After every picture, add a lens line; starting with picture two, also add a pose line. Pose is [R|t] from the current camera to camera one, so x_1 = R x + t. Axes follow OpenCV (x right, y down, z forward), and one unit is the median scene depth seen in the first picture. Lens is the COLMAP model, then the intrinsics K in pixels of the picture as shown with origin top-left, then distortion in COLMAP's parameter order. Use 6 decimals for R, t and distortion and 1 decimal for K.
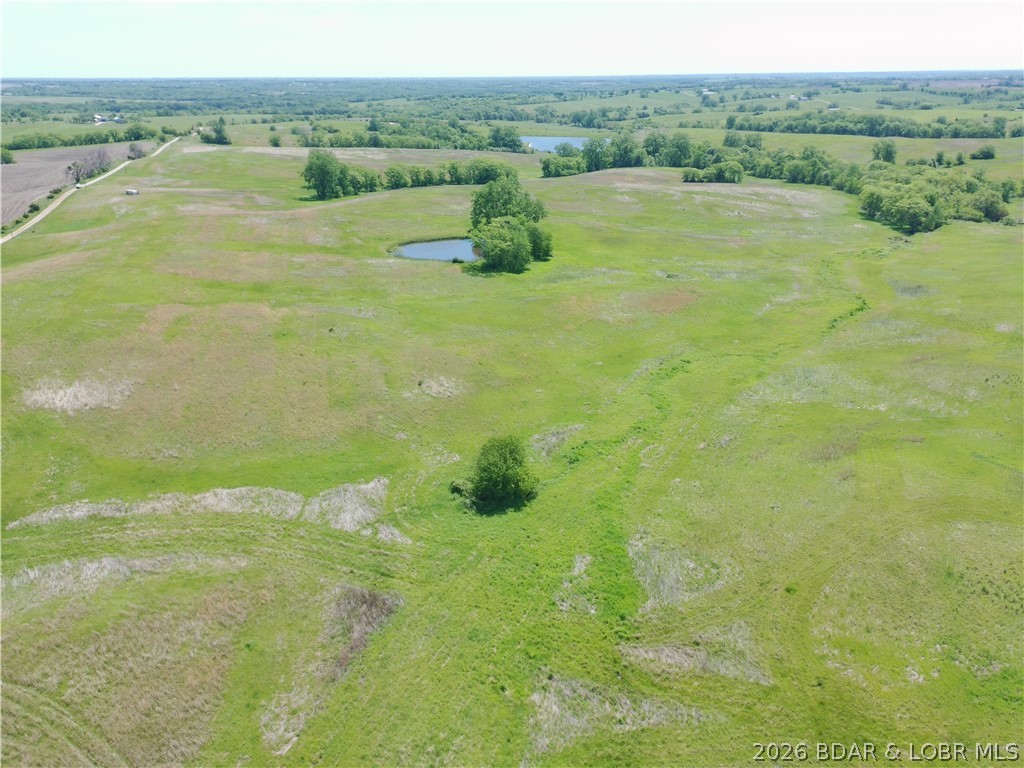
lens RADIAL K [[753.6, 0, 516.2], [0, 753.6, 388.9], [0, 0, 1]] dist [0.067327, -0.058873]
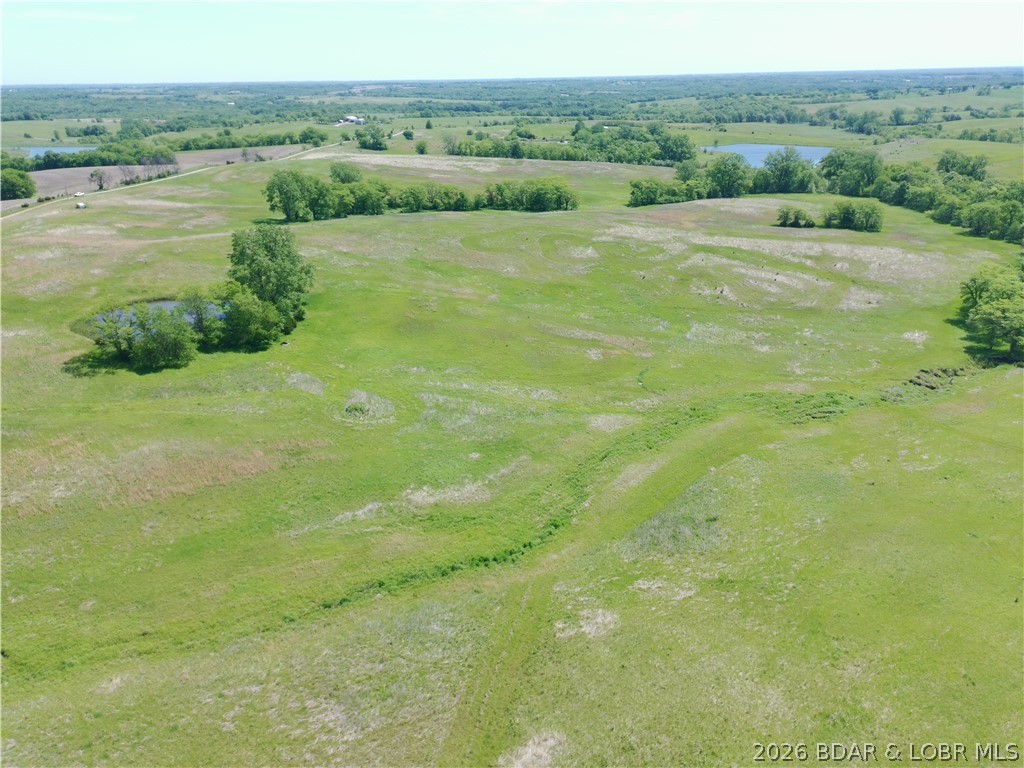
lens RADIAL K [[753.6, 0, 516.2], [0, 753.6, 388.9], [0, 0, 1]] dist [0.067327, -0.058873]
pose [[0.911924, 0.149454, -0.382175, 0.203804], [-0.148103, 0.988417, 0.033136, -0.074715], [0.382700, 0.026384, 0.923496, 0.172475]]
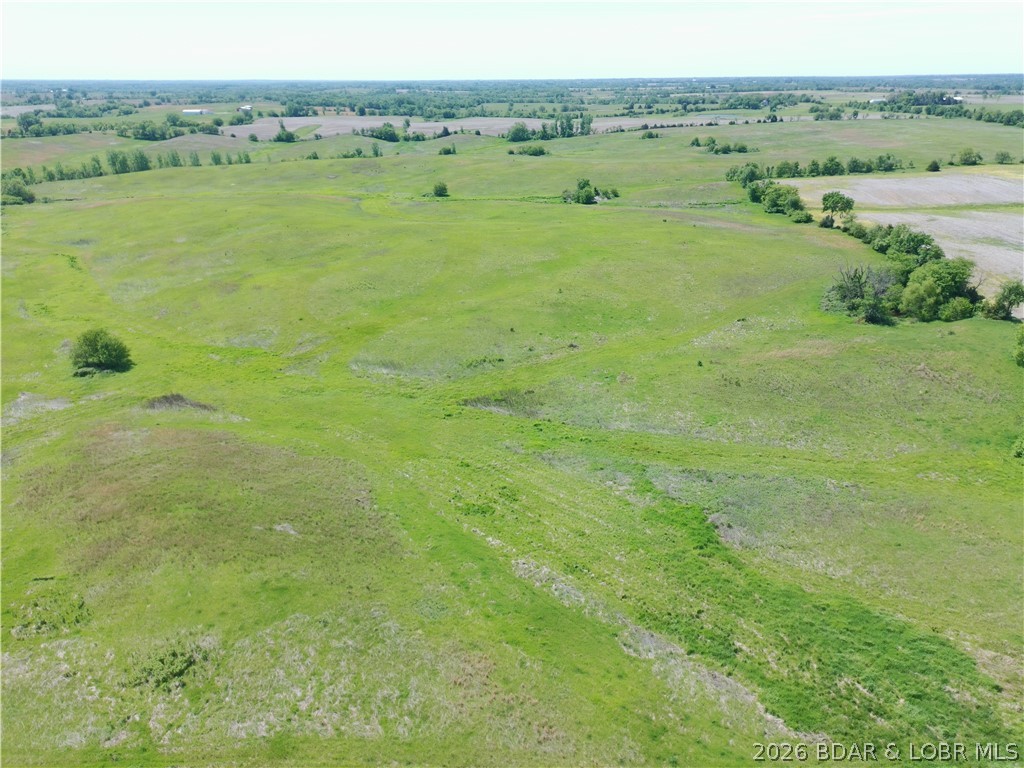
lens RADIAL K [[753.6, 0, 516.2], [0, 753.6, 388.9], [0, 0, 1]] dist [0.067327, -0.058873]
pose [[0.277212, -0.359906, 0.890854, -0.190085], [0.372036, 0.895071, 0.245841, 0.018279], [-0.885857, 0.263279, 0.382023, -0.040889]]
